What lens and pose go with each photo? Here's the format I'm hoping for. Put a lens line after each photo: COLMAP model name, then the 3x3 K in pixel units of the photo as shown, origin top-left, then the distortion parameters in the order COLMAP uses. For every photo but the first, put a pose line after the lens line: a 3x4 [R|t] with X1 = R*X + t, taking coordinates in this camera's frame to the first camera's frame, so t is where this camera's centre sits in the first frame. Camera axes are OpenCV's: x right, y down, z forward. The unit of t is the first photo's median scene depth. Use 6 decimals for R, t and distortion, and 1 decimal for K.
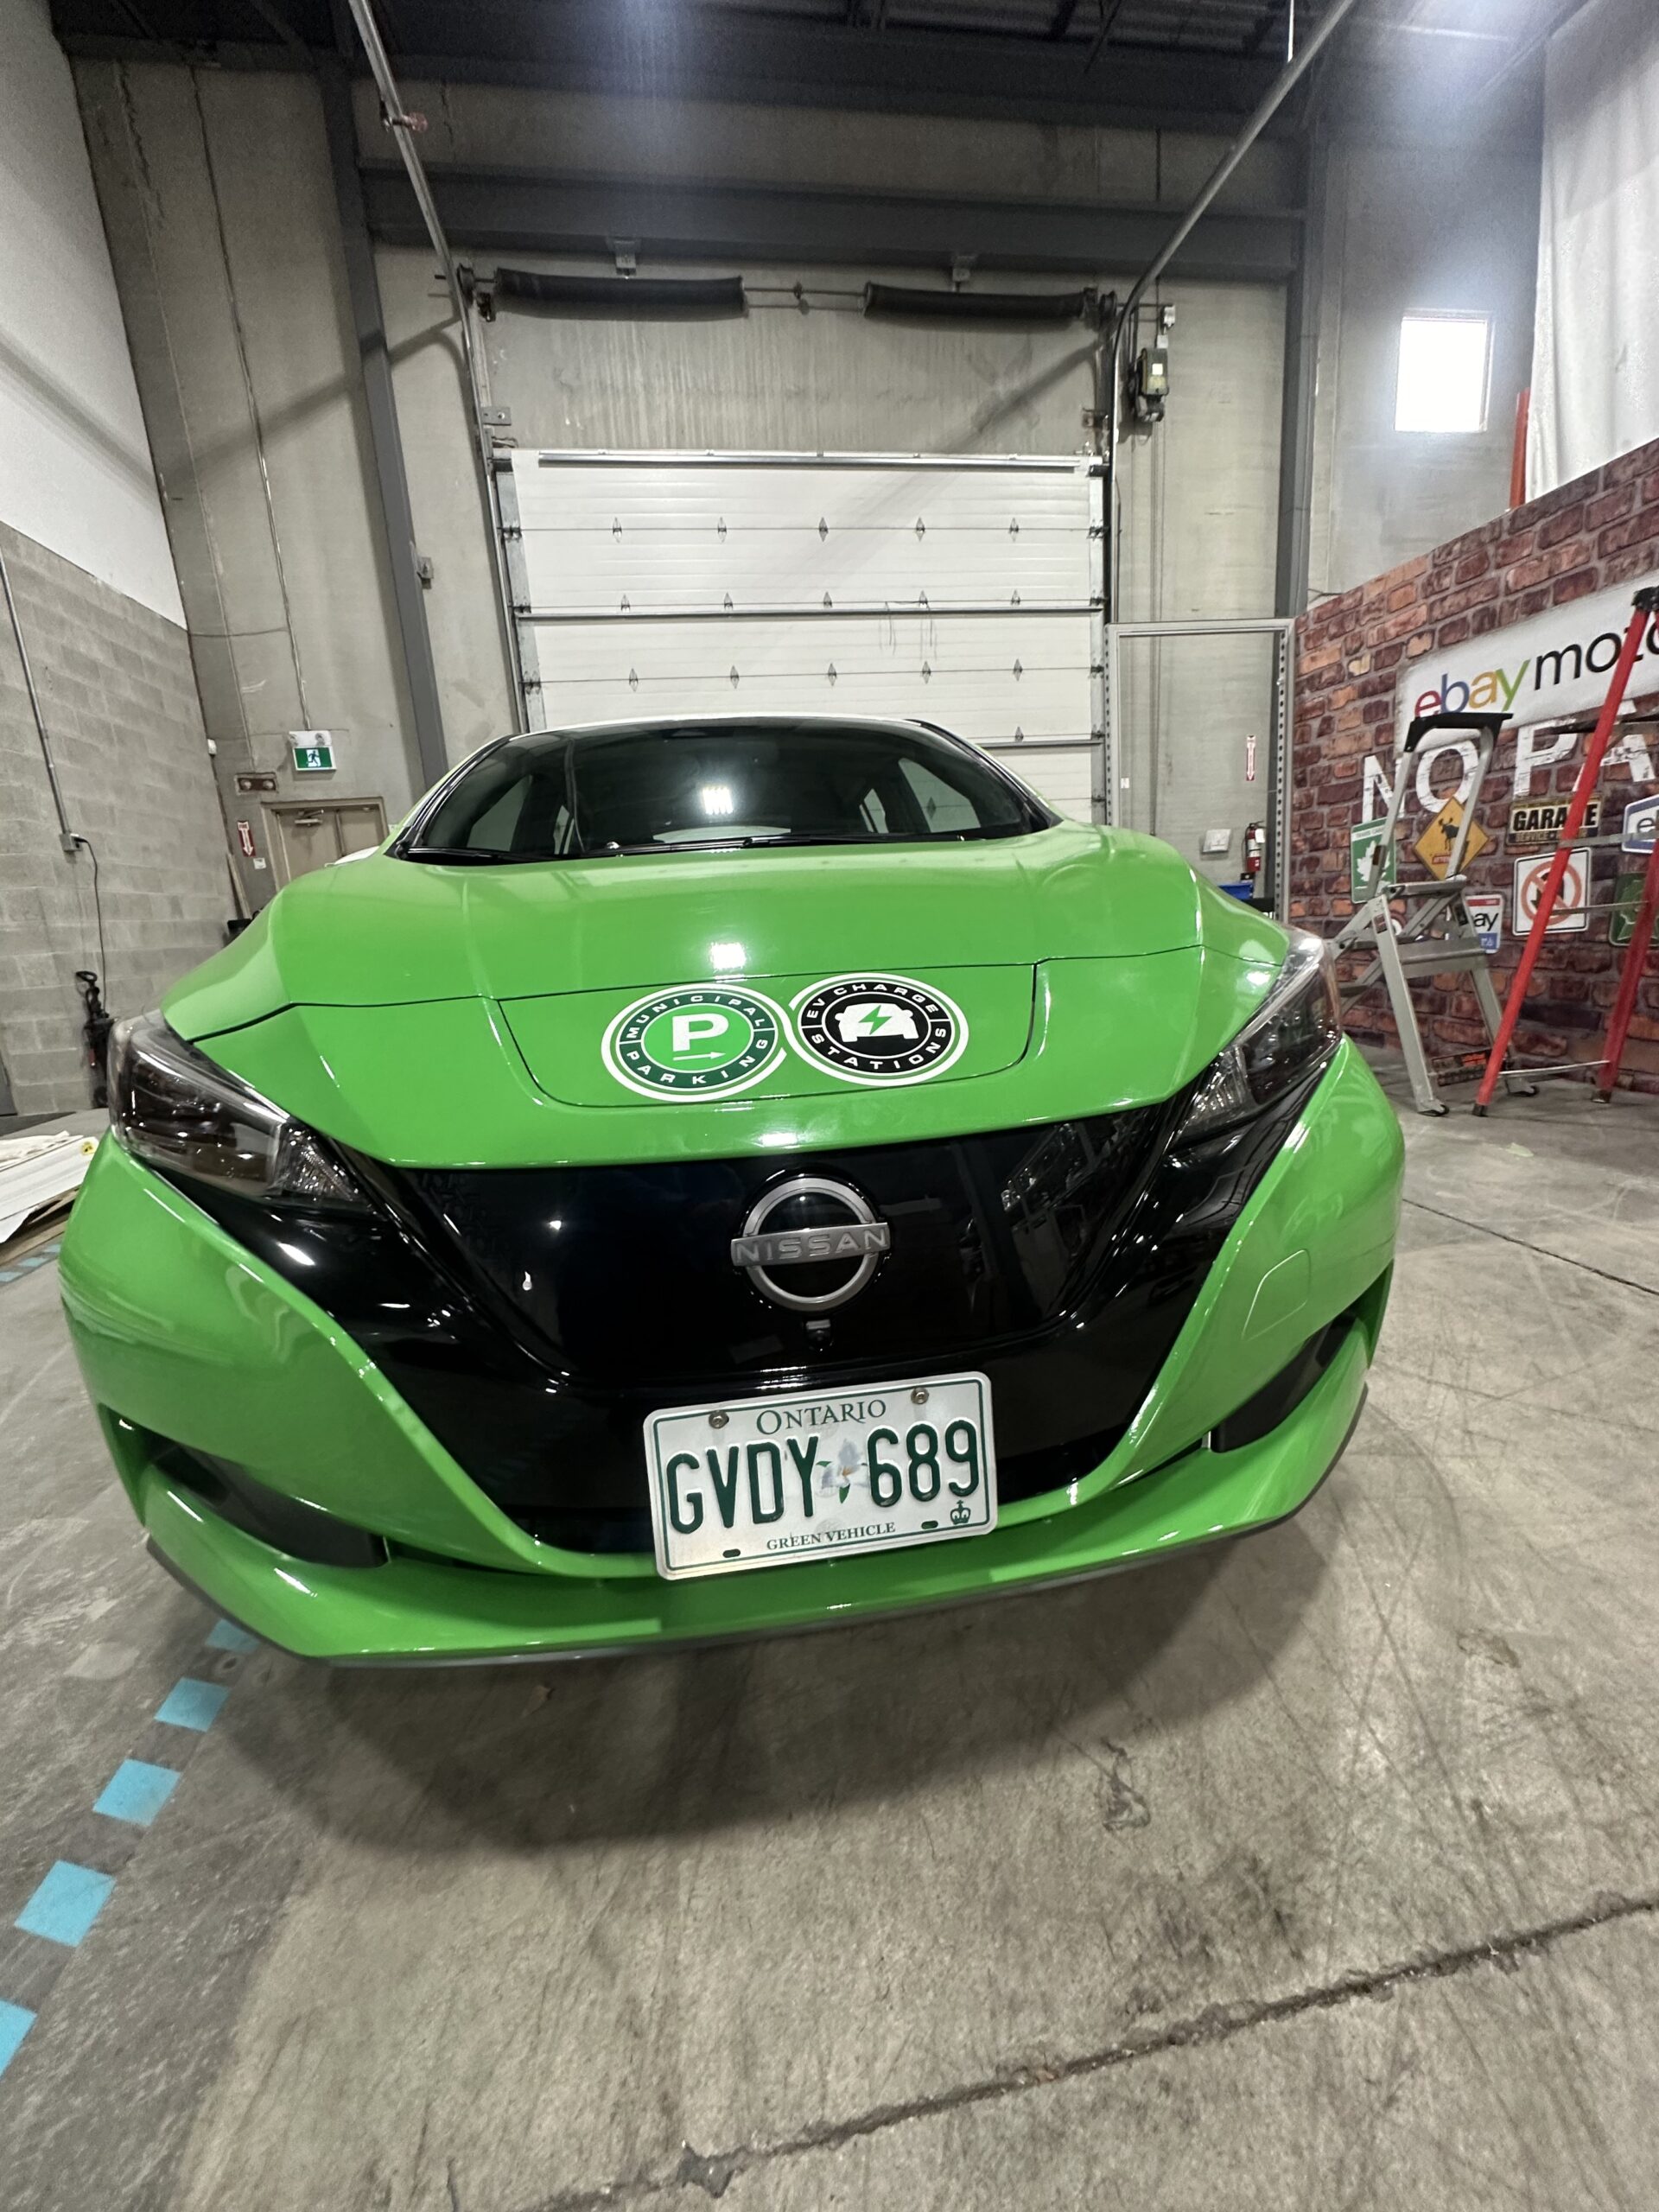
lens RADIAL K [[879.0, 0, 834.4], [0, 879.0, 1105.5], [0, 0, 1]] dist [-0.003138, -0.000067]
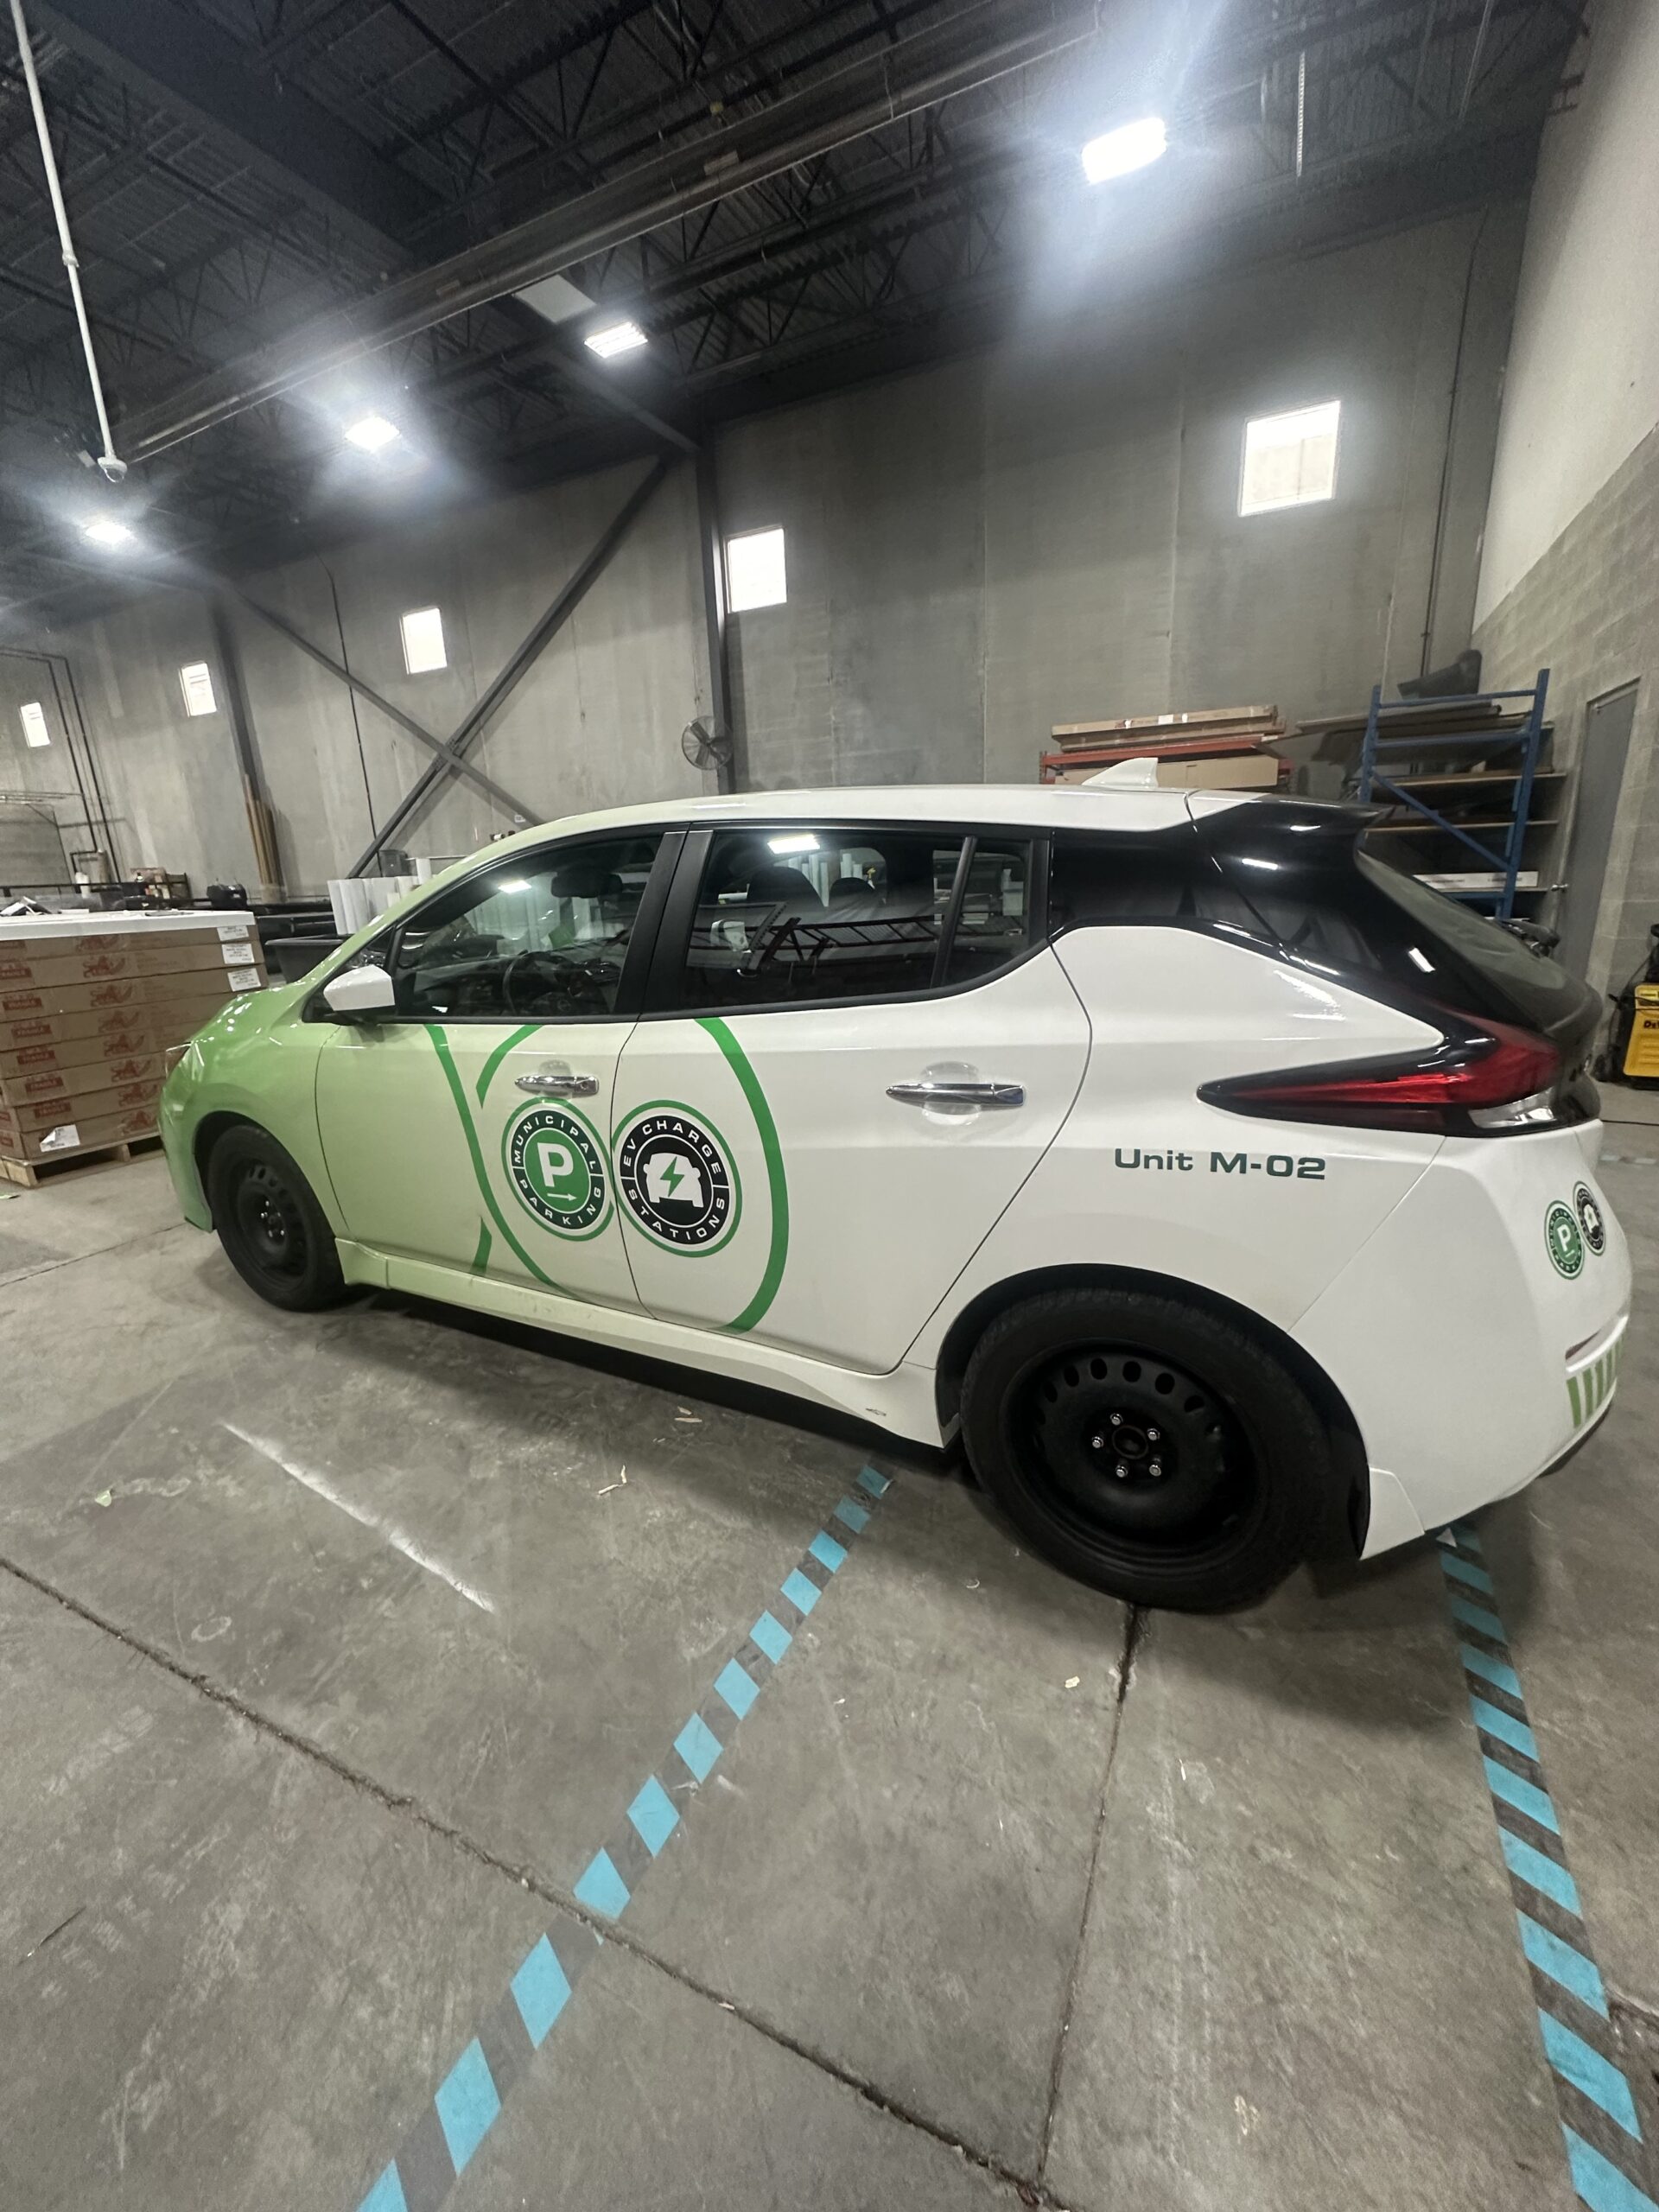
lens RADIAL K [[879.0, 0, 834.4], [0, 879.0, 1105.5], [0, 0, 1]] dist [-0.003138, -0.000067]
pose [[-0.578901, 0.295064, -0.760139, 0.388617], [-0.101237, 0.899009, 0.426069, -0.358973], [0.809089, 0.323606, -0.490565, 1.057192]]
